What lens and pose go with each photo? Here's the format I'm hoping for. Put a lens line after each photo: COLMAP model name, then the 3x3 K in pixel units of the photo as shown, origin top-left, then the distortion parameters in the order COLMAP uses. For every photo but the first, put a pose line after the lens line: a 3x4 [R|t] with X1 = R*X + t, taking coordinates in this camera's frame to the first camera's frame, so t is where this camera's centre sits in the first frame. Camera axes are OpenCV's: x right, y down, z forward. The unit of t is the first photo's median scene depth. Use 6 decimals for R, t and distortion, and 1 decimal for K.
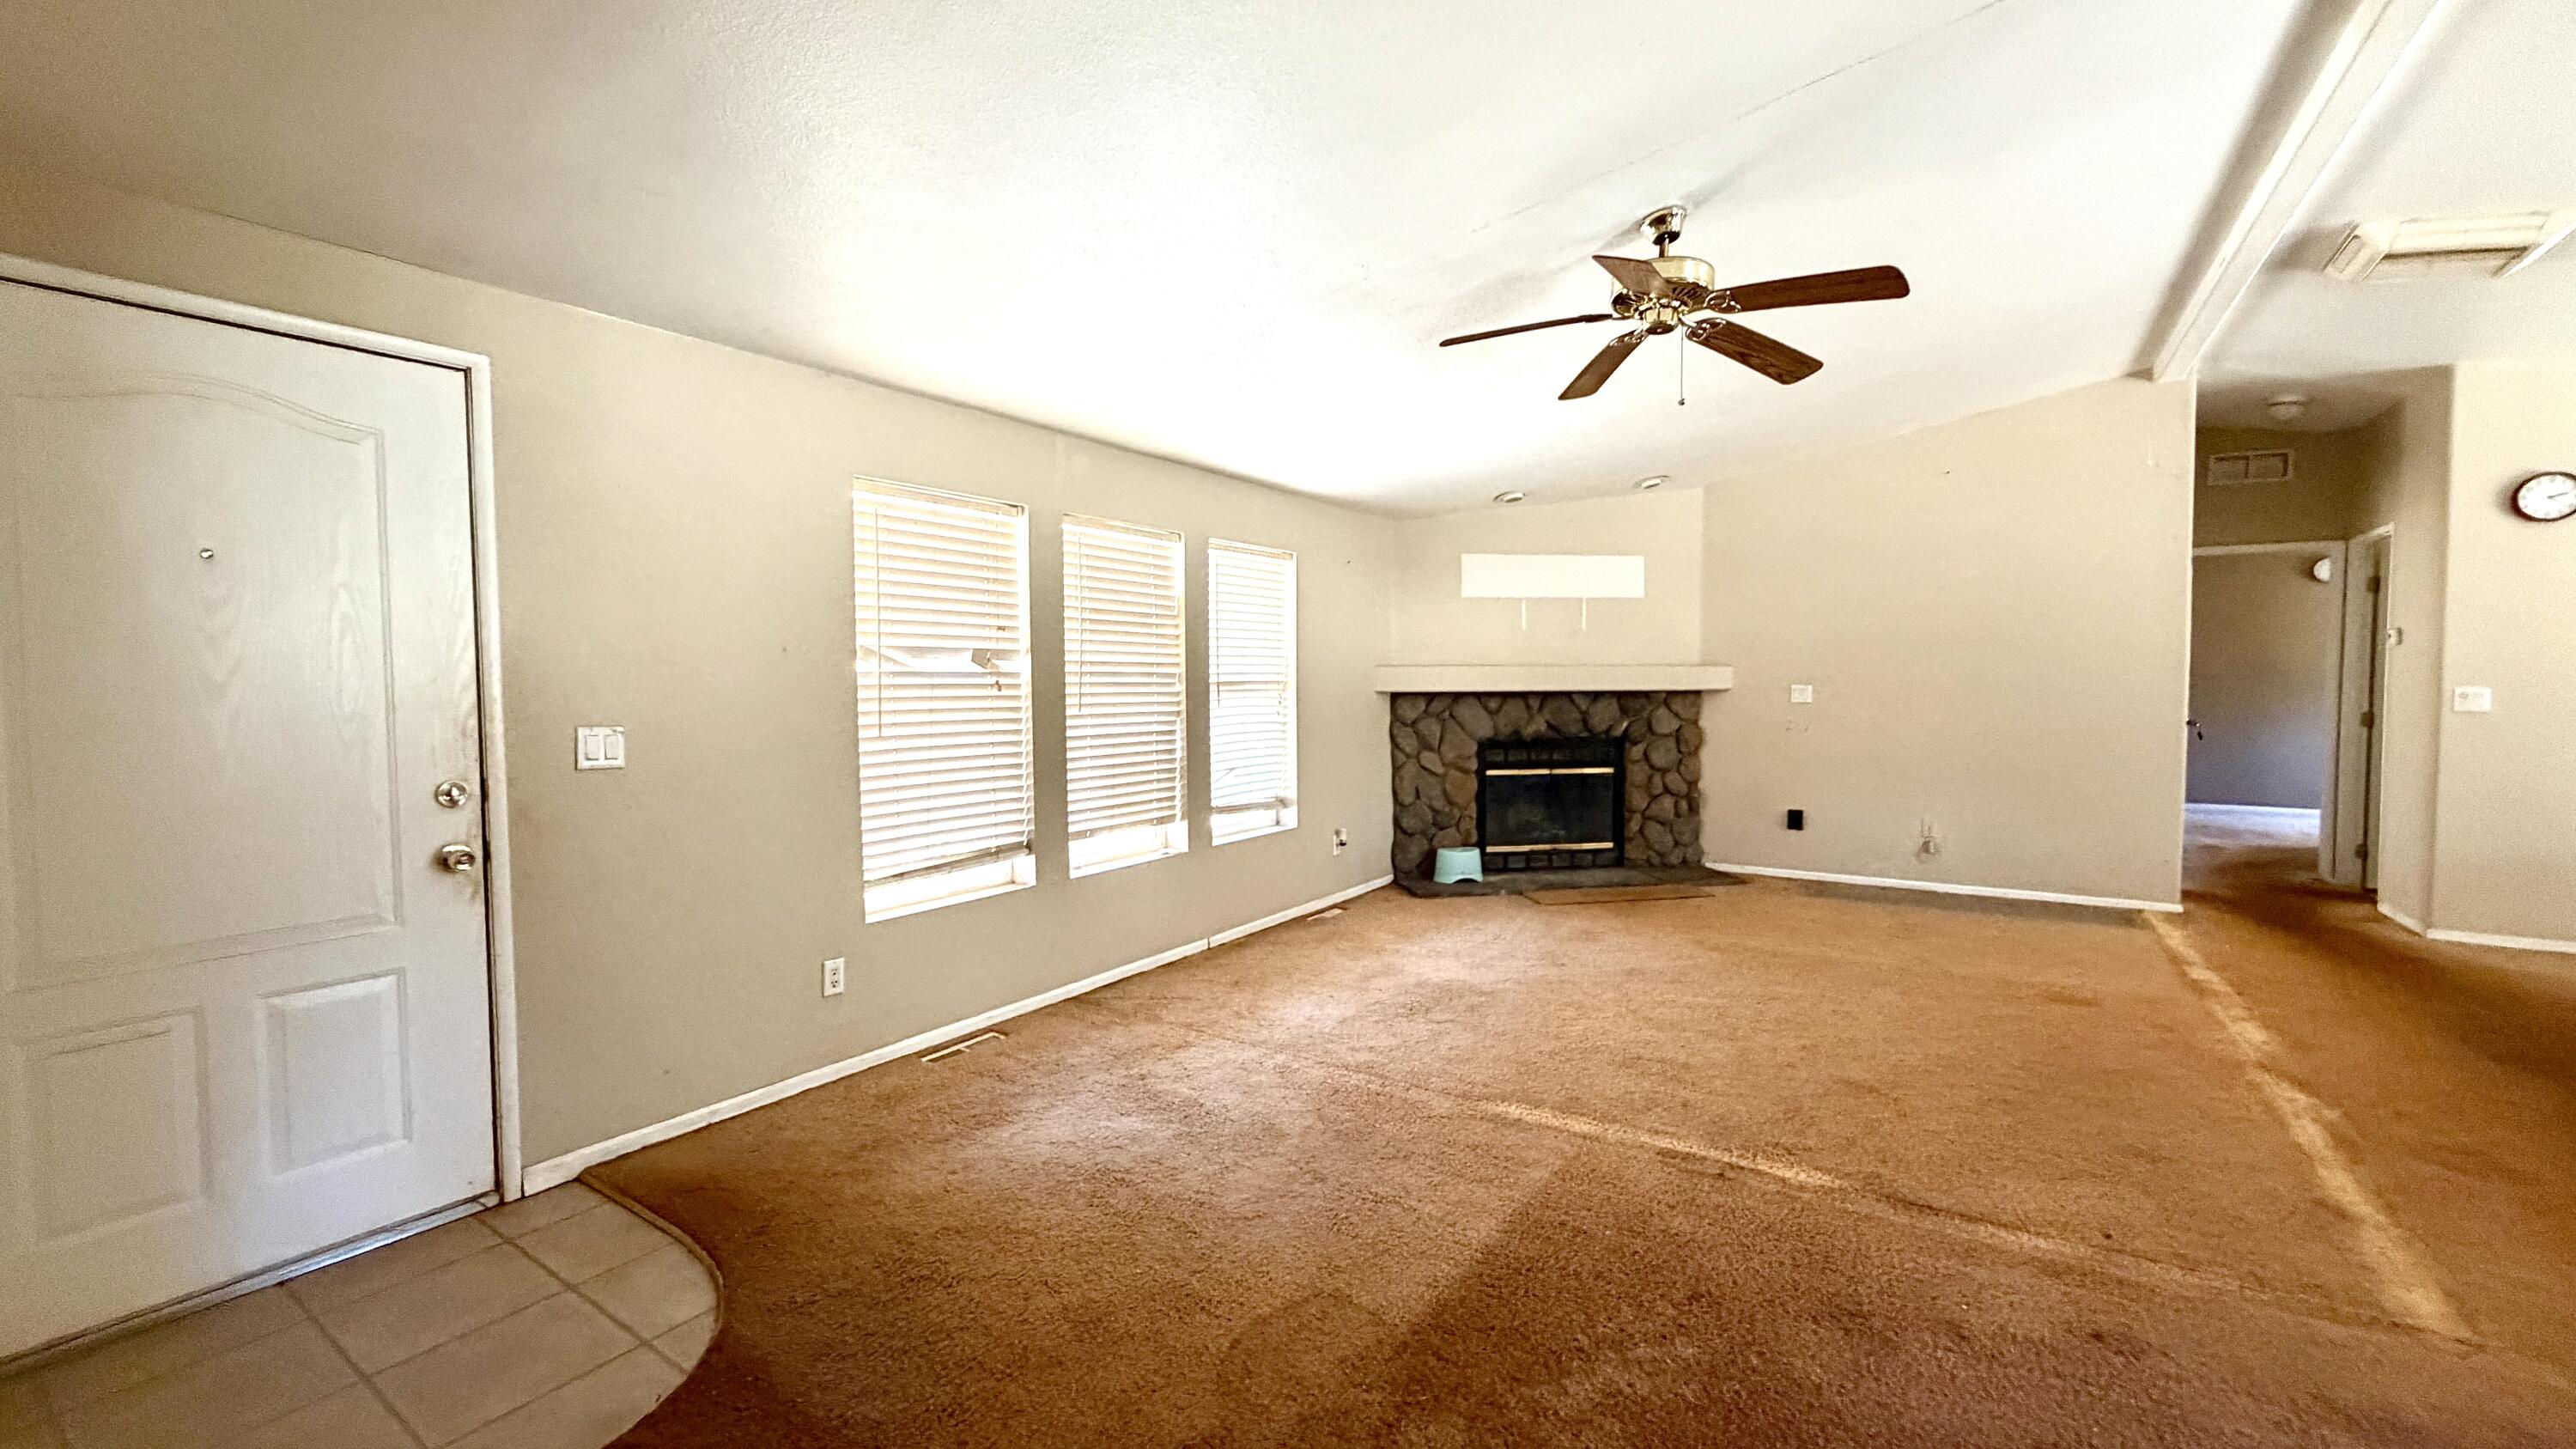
lens RADIAL K [[1029.1, 0, 1280.2], [0, 1029.1, 720.8], [0, 0, 1]] dist [0.000605, -0.001021]
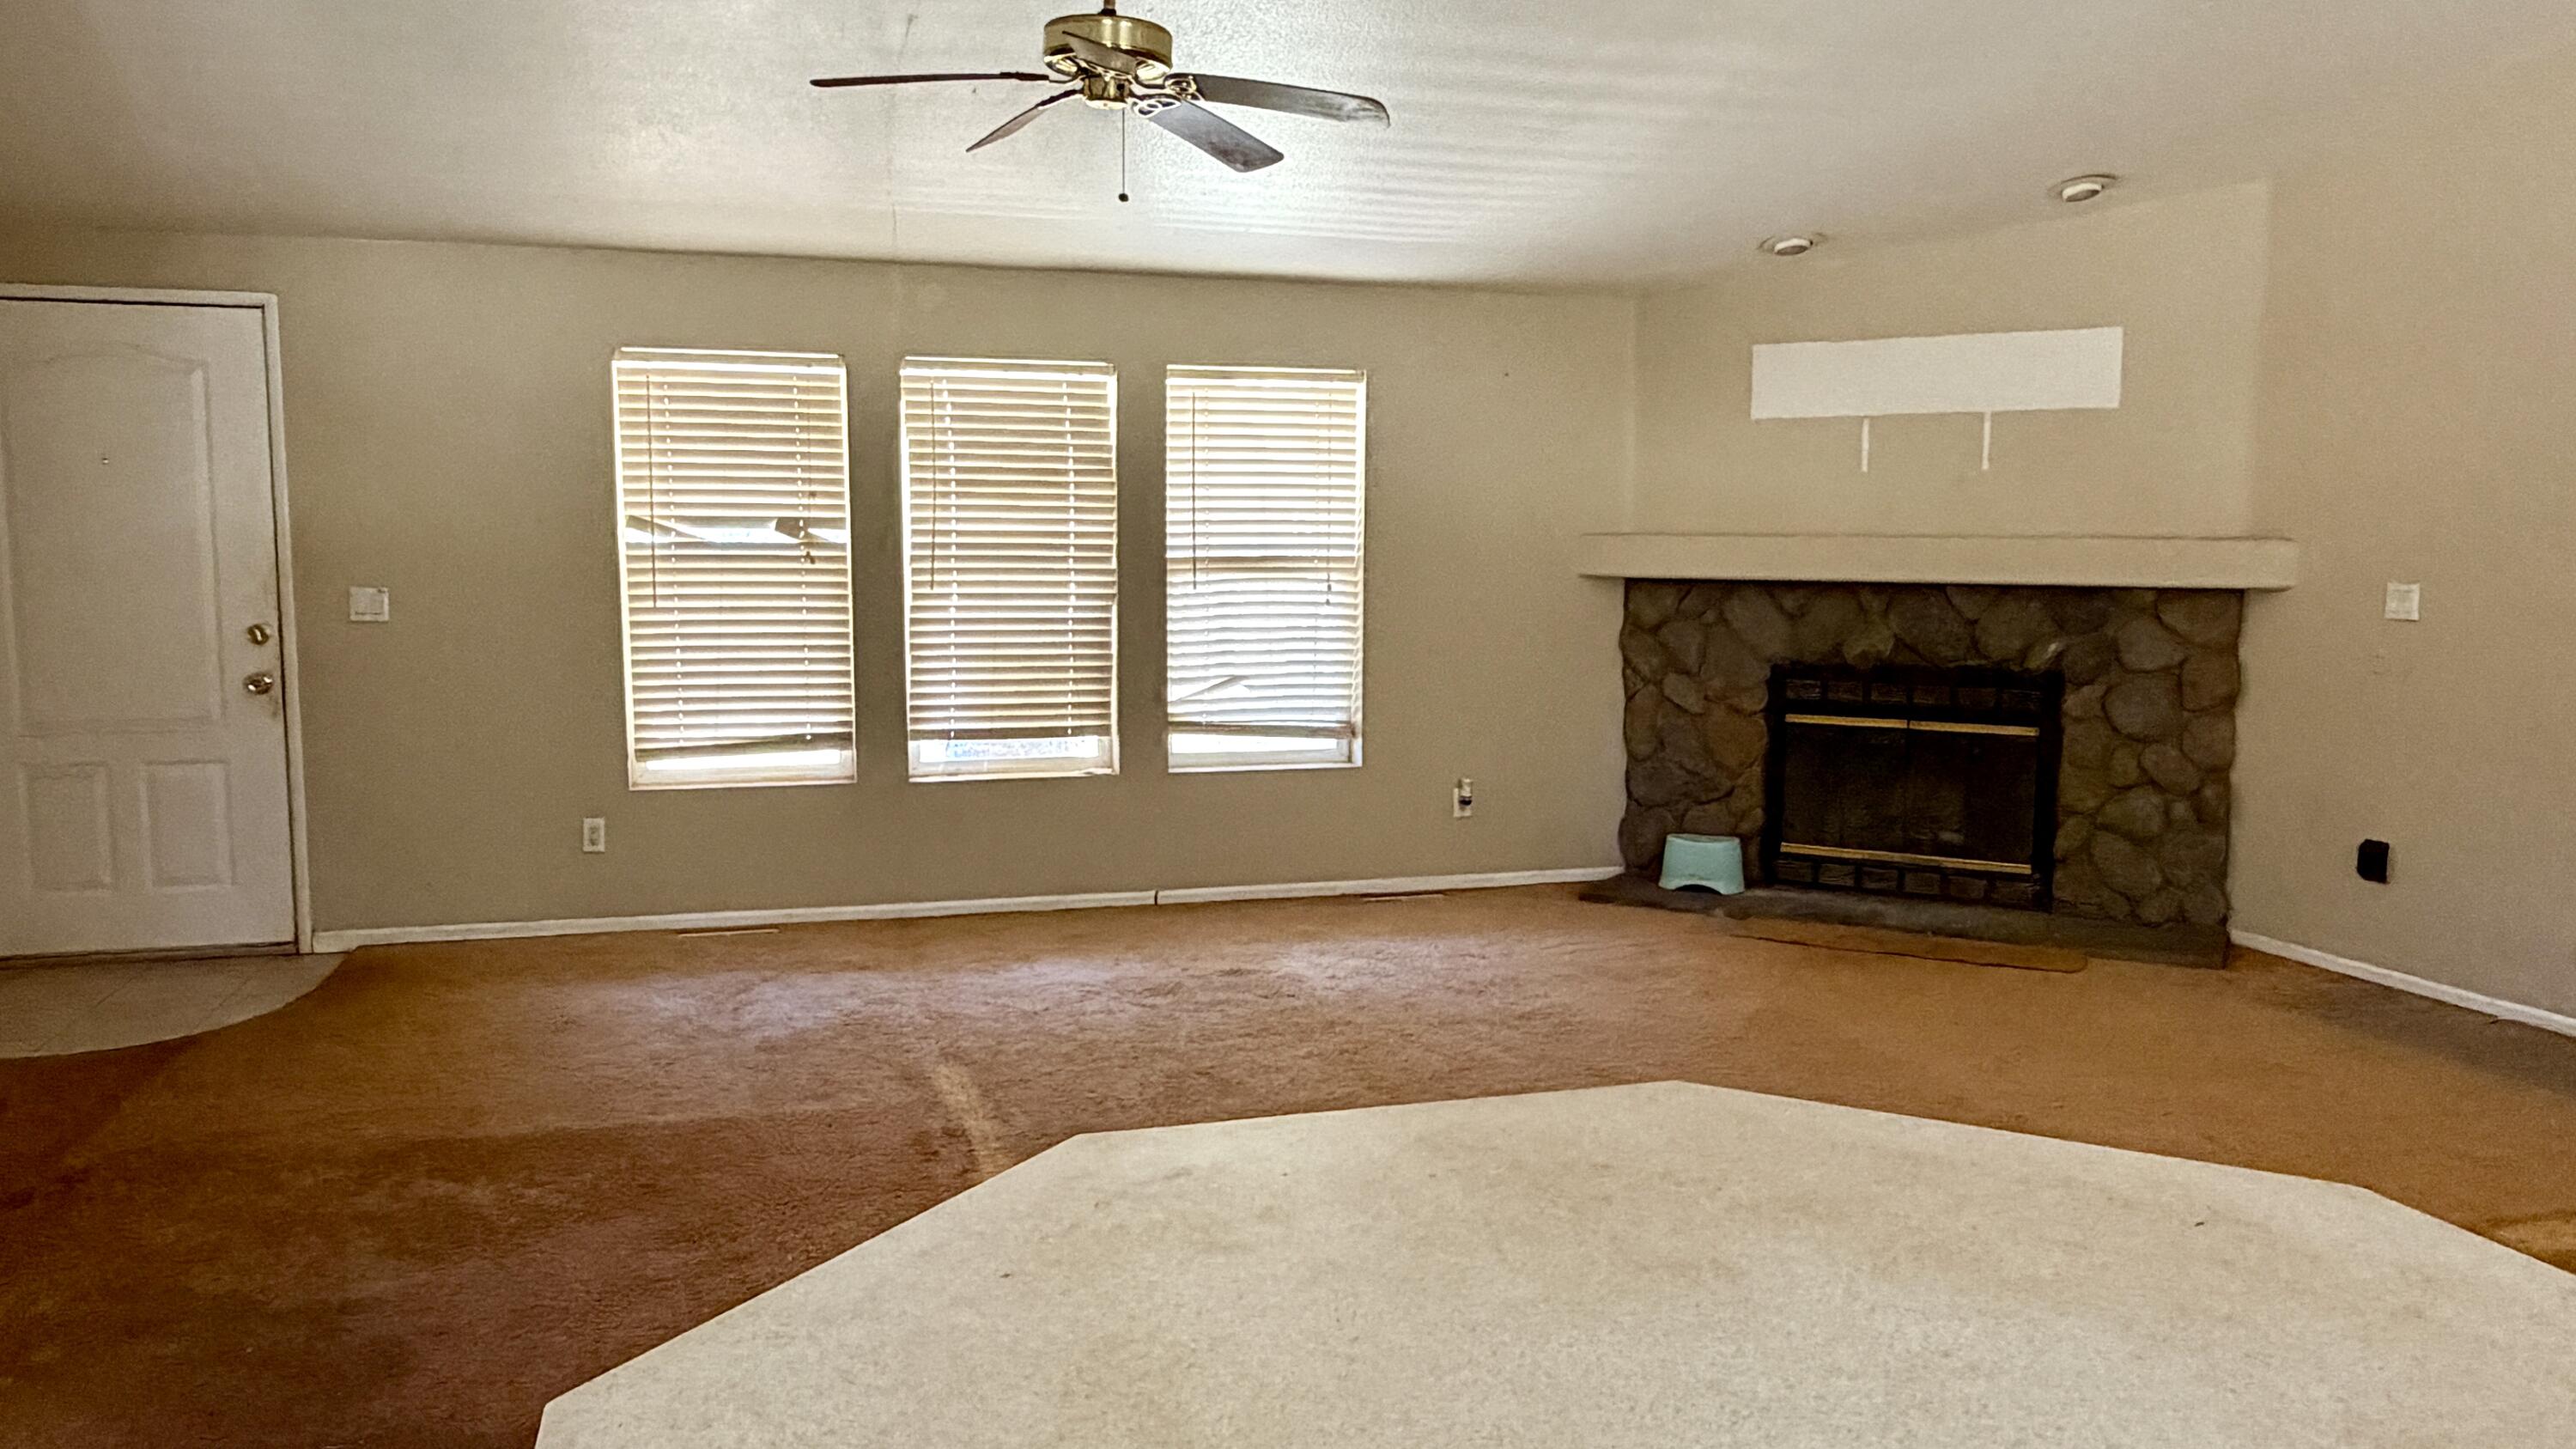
lens RADIAL K [[1787.2, 0, 1269.6], [0, 1787.2, 734.1], [0, 0, 1]] dist [-0.005054, 0.001641]
pose [[0.771317, 0.079915, -0.631414, 0.734691], [-0.035818, 0.995964, 0.082300, -0.016524], [0.635443, -0.040863, 0.771066, 0.024866]]
